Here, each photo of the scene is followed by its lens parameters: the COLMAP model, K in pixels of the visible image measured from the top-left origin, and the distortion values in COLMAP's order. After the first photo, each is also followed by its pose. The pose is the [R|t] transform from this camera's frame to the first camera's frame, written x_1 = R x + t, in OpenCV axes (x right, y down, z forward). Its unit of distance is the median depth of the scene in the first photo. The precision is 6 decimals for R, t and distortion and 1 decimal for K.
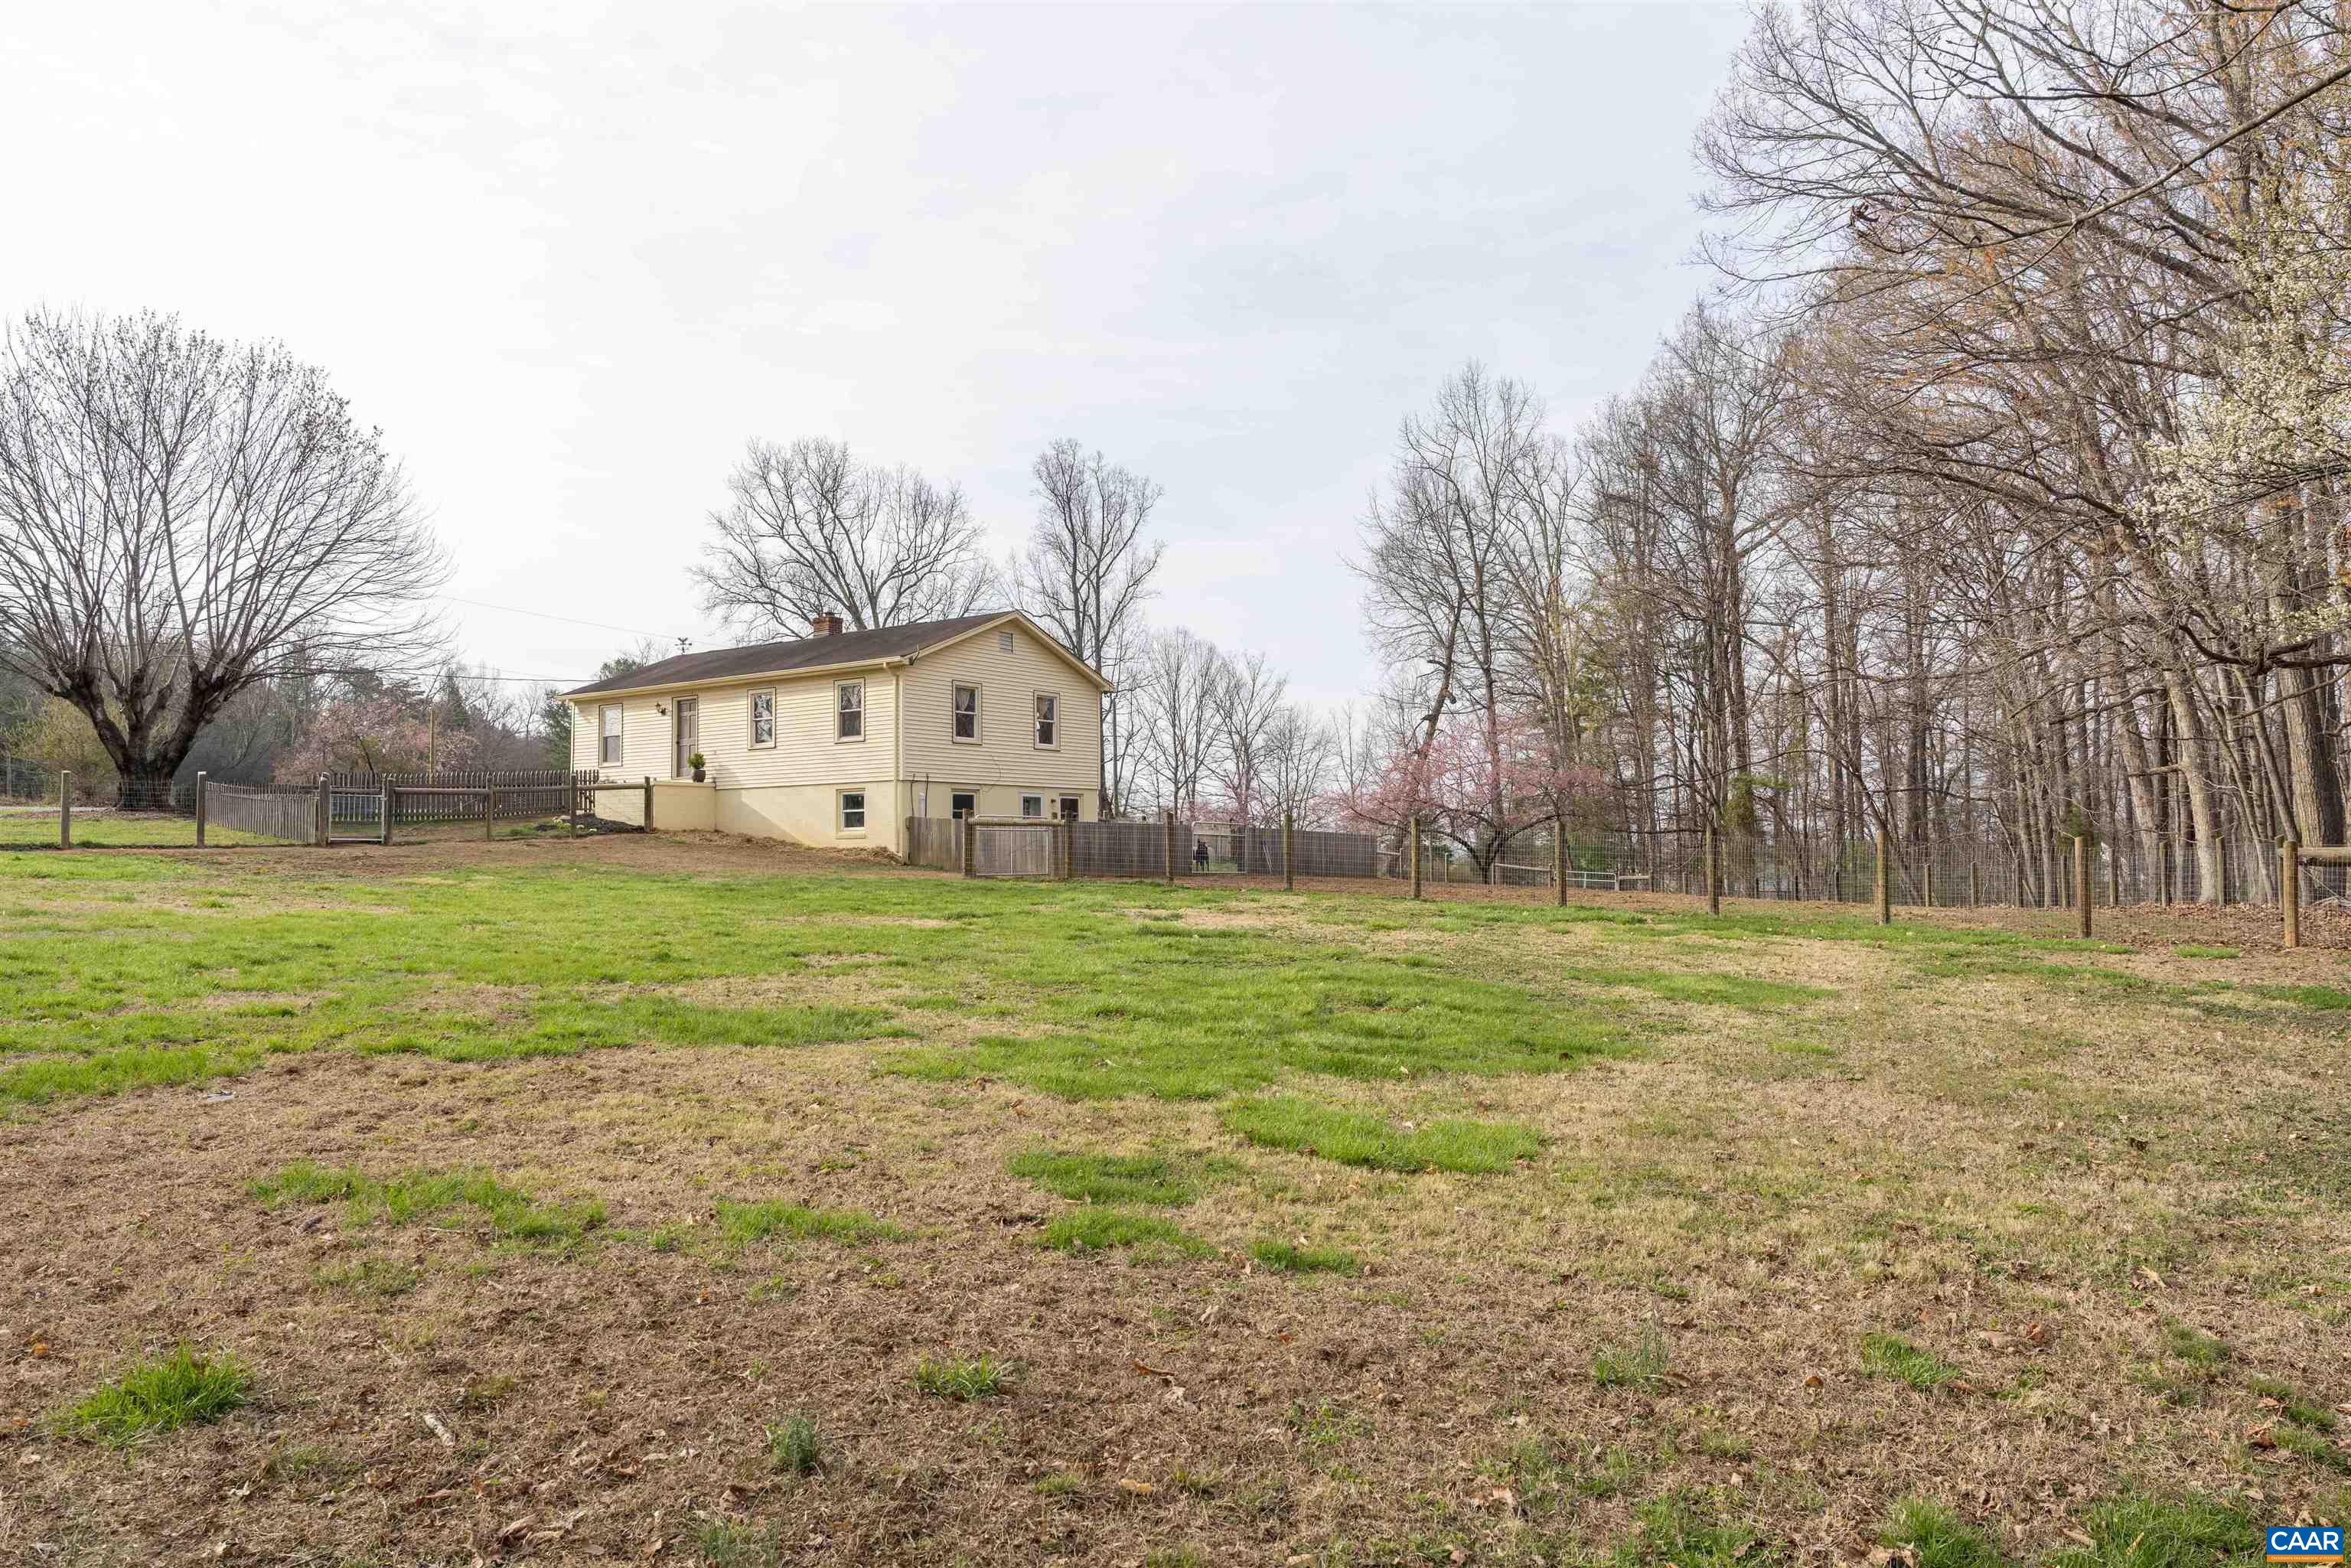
lens RADIAL K [[1562.6, 0, 1181.0], [0, 1562.6, 789.9], [0, 0, 1]] dist [-0.002973, 0.003241]
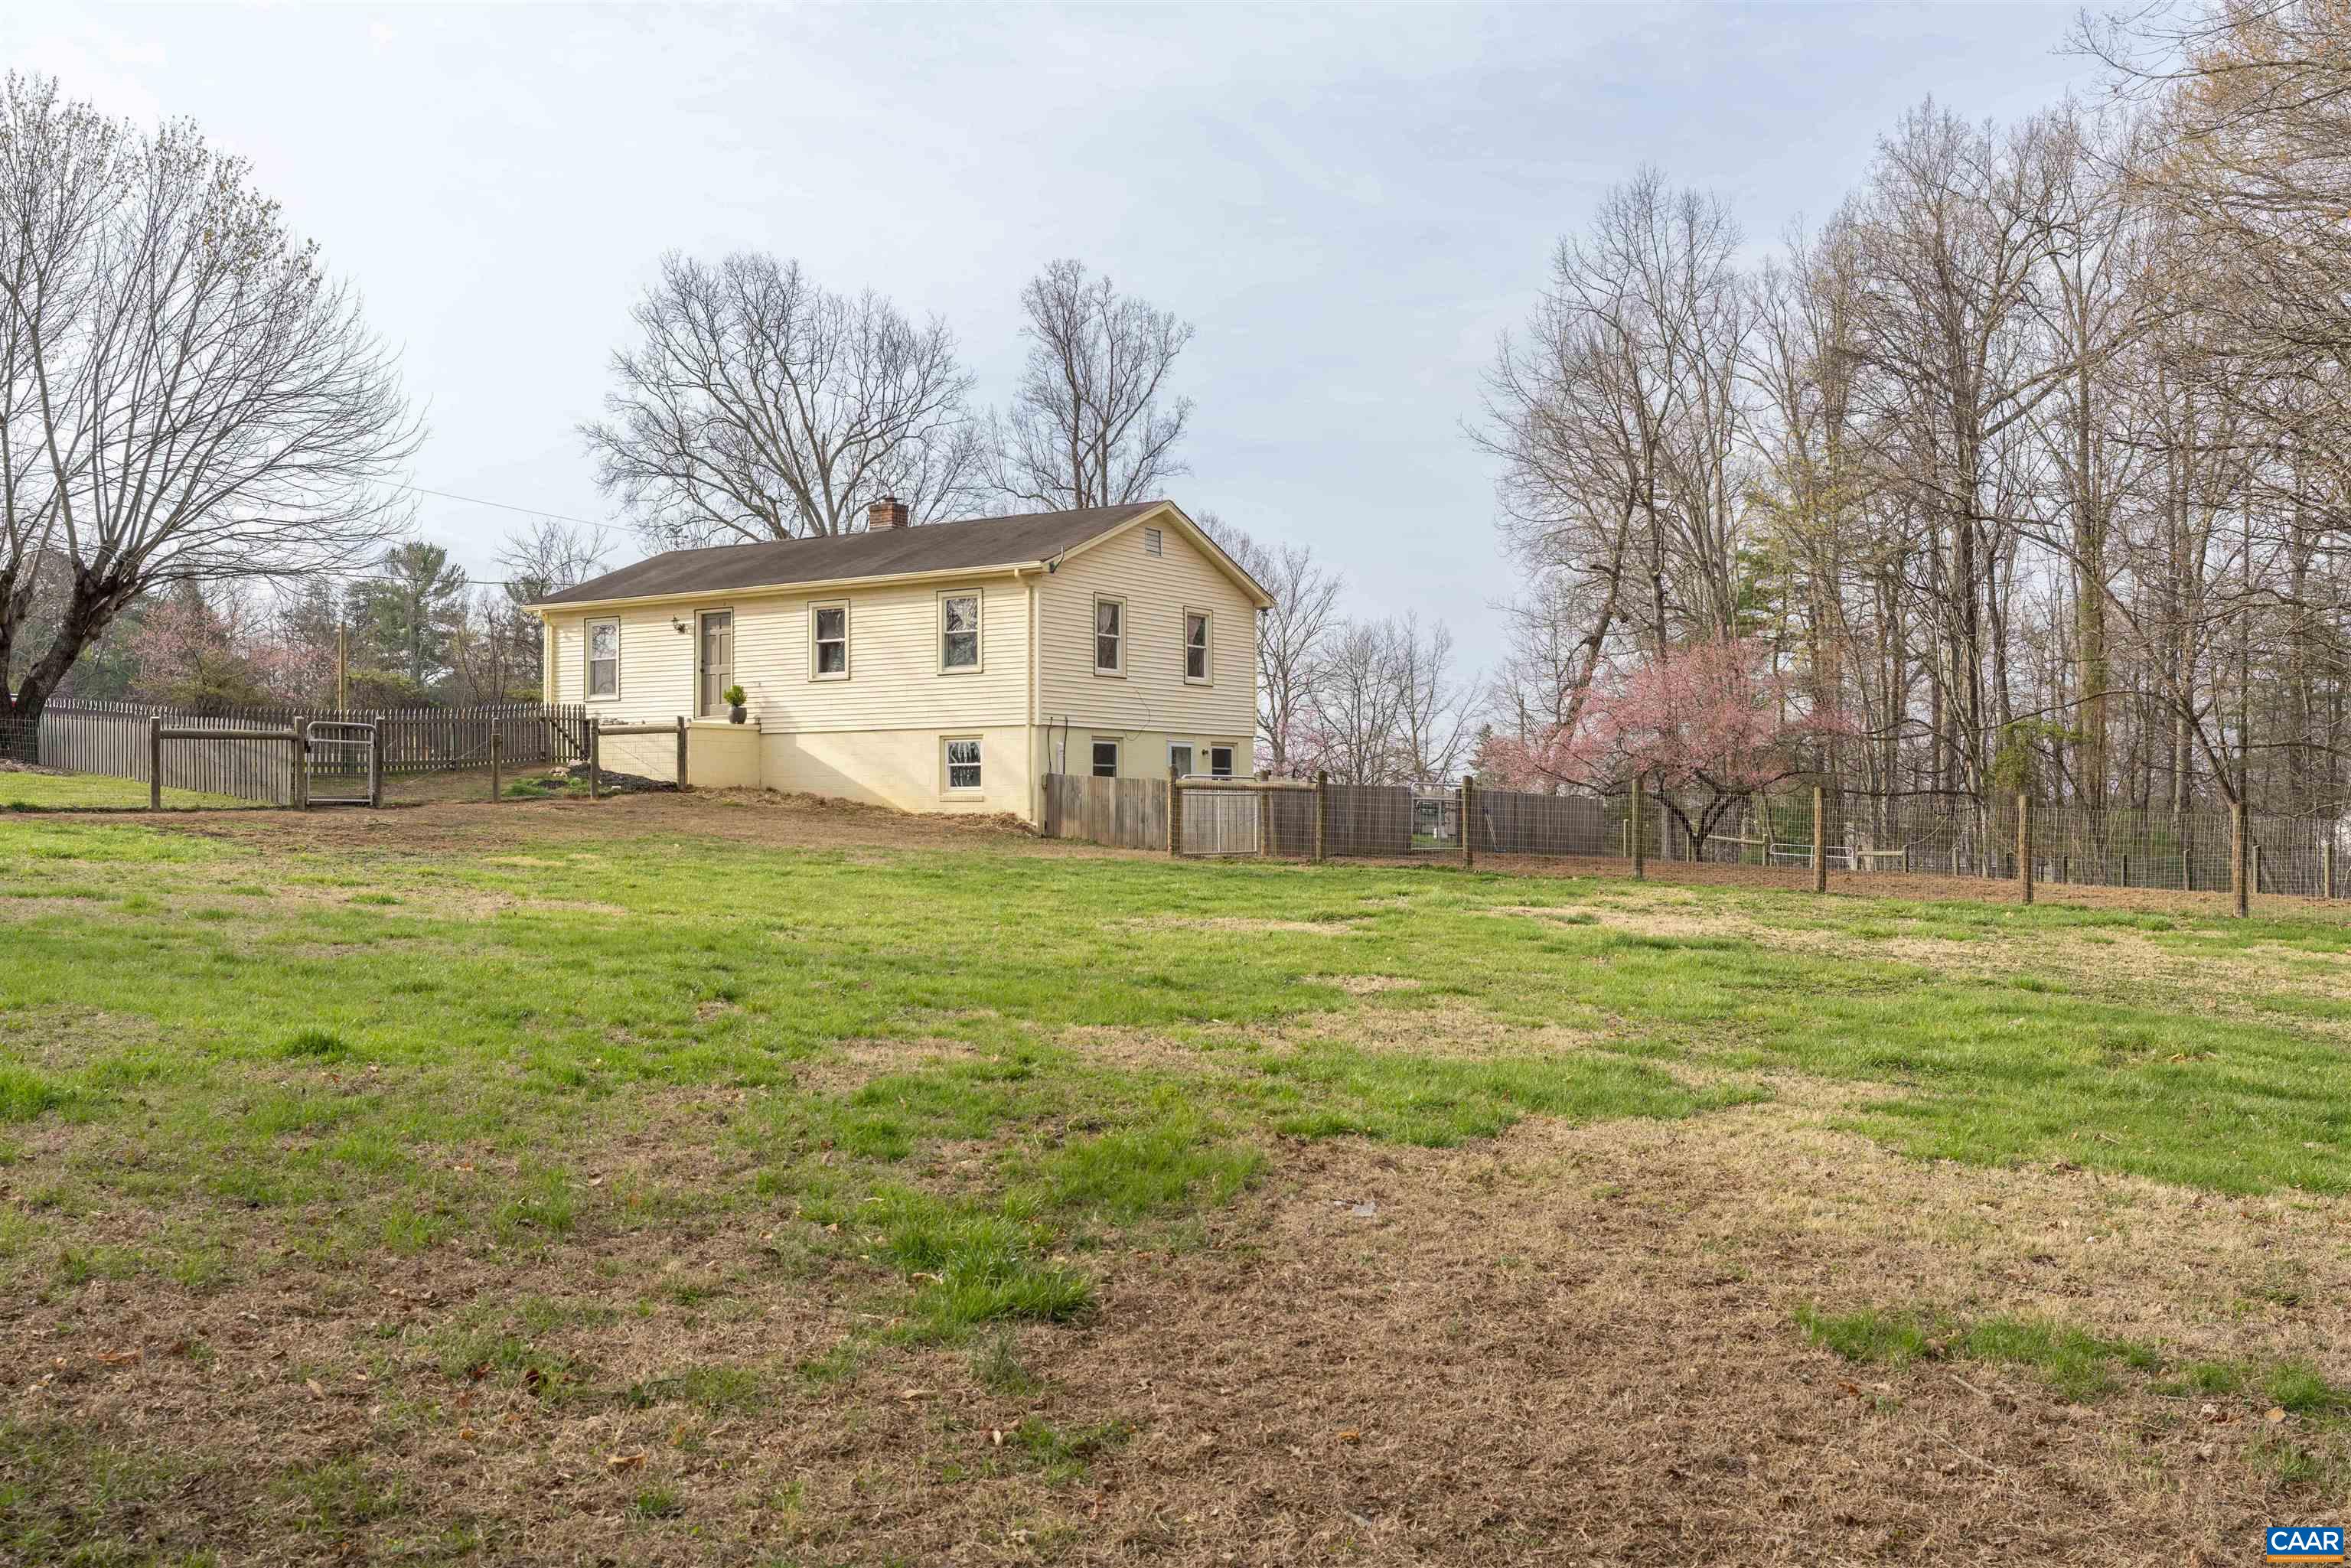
lens RADIAL K [[2068.7, 0, 1181.6], [0, 2068.7, 777.9], [0, 0, 1]] dist [0.005189, -0.005856]
pose [[0.999320, 0.007694, 0.036067, -0.119334], [-0.008637, 0.999623, 0.026072, -0.006066], [-0.035852, -0.026366, 0.999009, -0.001754]]
